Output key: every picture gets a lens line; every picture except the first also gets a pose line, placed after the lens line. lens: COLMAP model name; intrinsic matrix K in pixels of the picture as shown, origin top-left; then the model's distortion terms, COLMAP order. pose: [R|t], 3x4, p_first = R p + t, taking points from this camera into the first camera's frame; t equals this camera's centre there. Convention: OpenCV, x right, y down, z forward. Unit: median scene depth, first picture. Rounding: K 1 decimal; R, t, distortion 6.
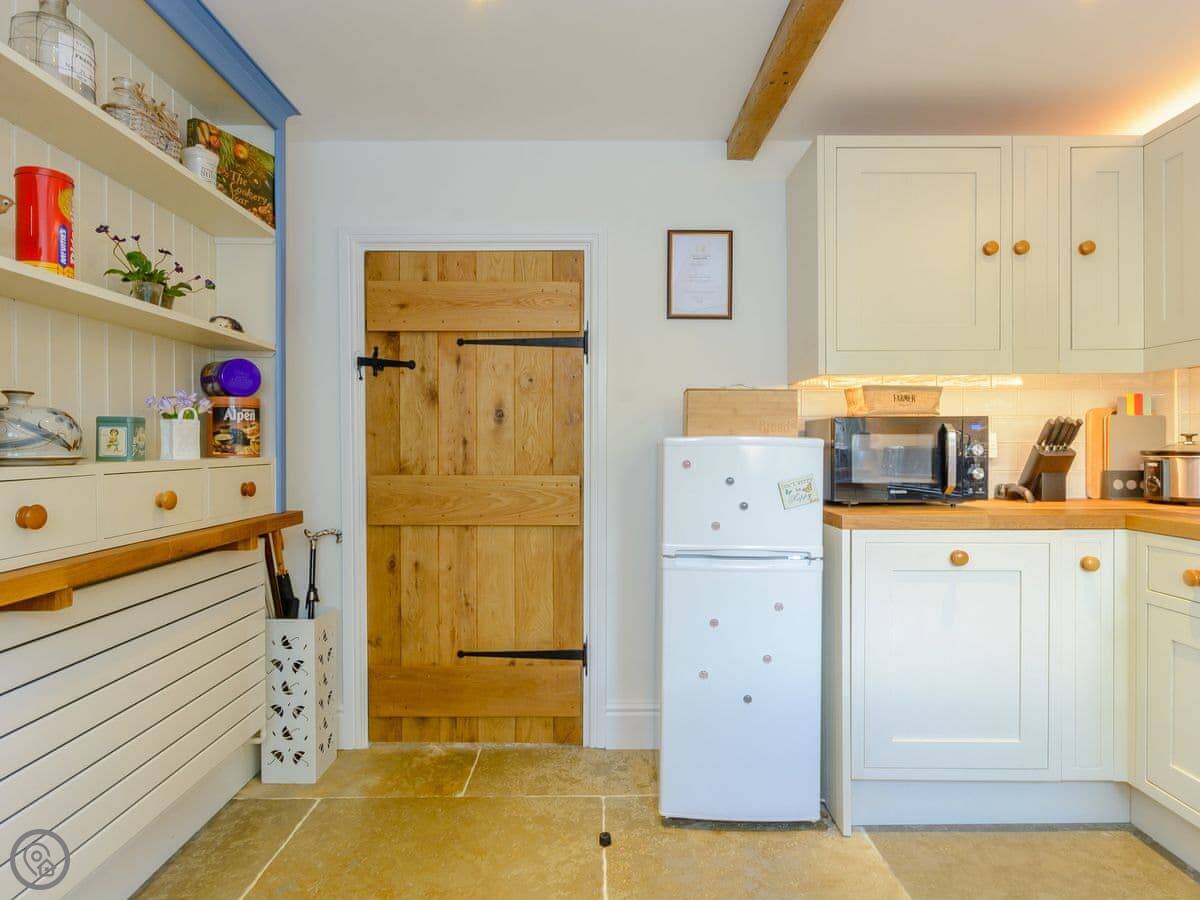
lens RADIAL K [[688.1, 0, 638.3], [0, 688.1, 450.9], [0, 0, 1]] dist [-0.001497, 0.001063]
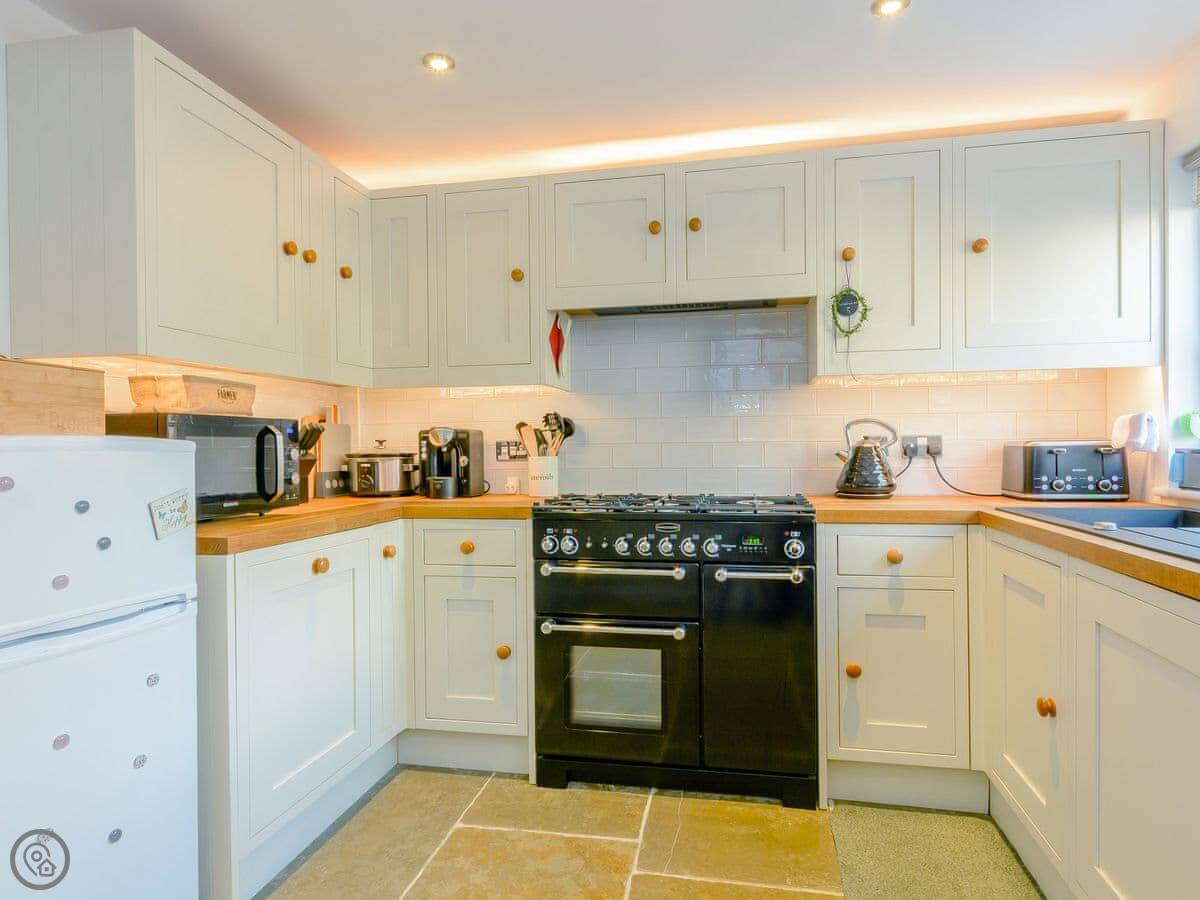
lens RADIAL K [[660.5, 0, 625.2], [0, 660.5, 450.7], [0, 0, 1]] dist [-0.003146, -0.000811]
pose [[0.224875, -0.005949, 0.974369, -0.282506], [0.016378, 0.999863, 0.002325, -0.000776], [-0.974250, 0.015435, 0.224942, 0.312753]]
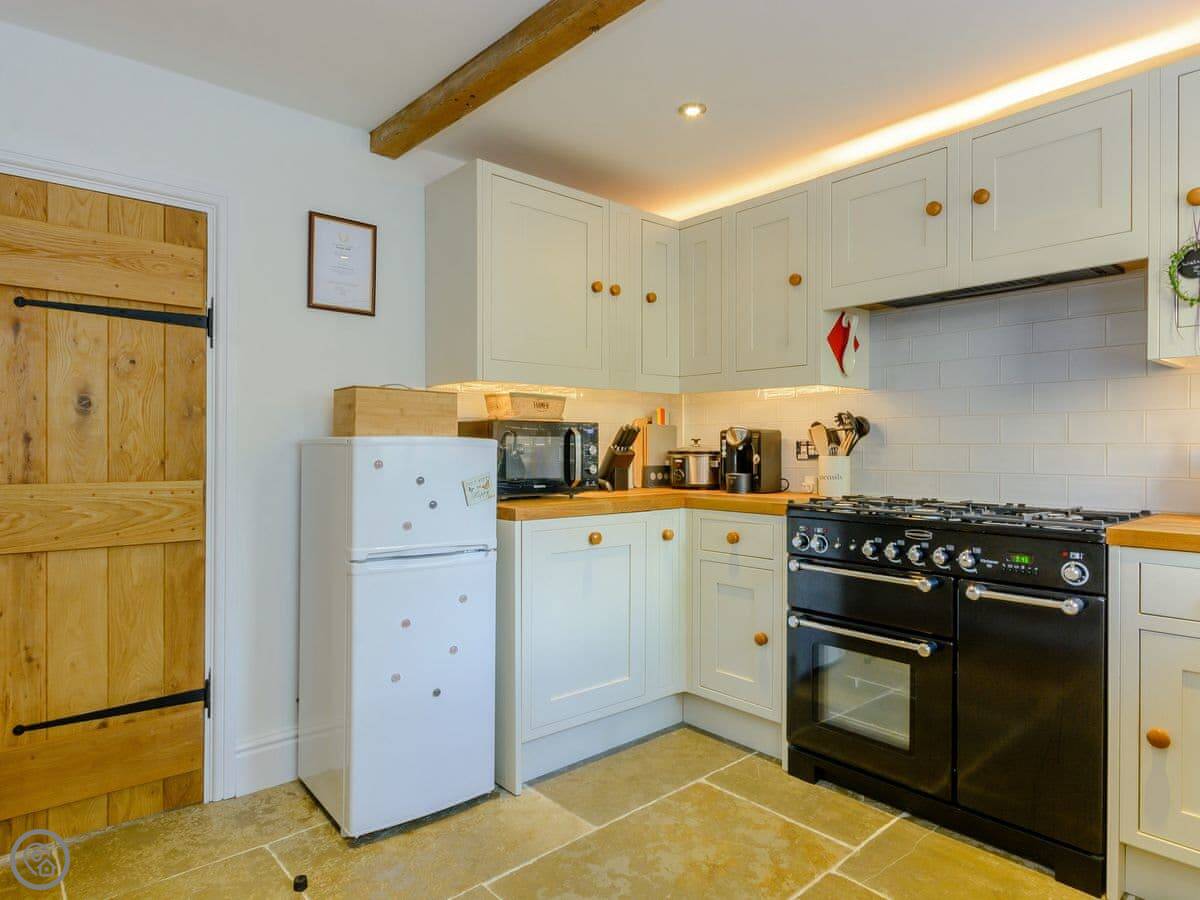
lens RADIAL K [[684.2, 0, 612.2], [0, 684.2, 450.4], [0, 0, 1]] dist [-0.003167, 0.001974]
pose [[0.763131, 0.000482, 0.646243, -0.248026], [0.001139, 0.999997, -0.002091, 0.001634], [-0.646243, 0.002331, 0.763129, 0.043140]]
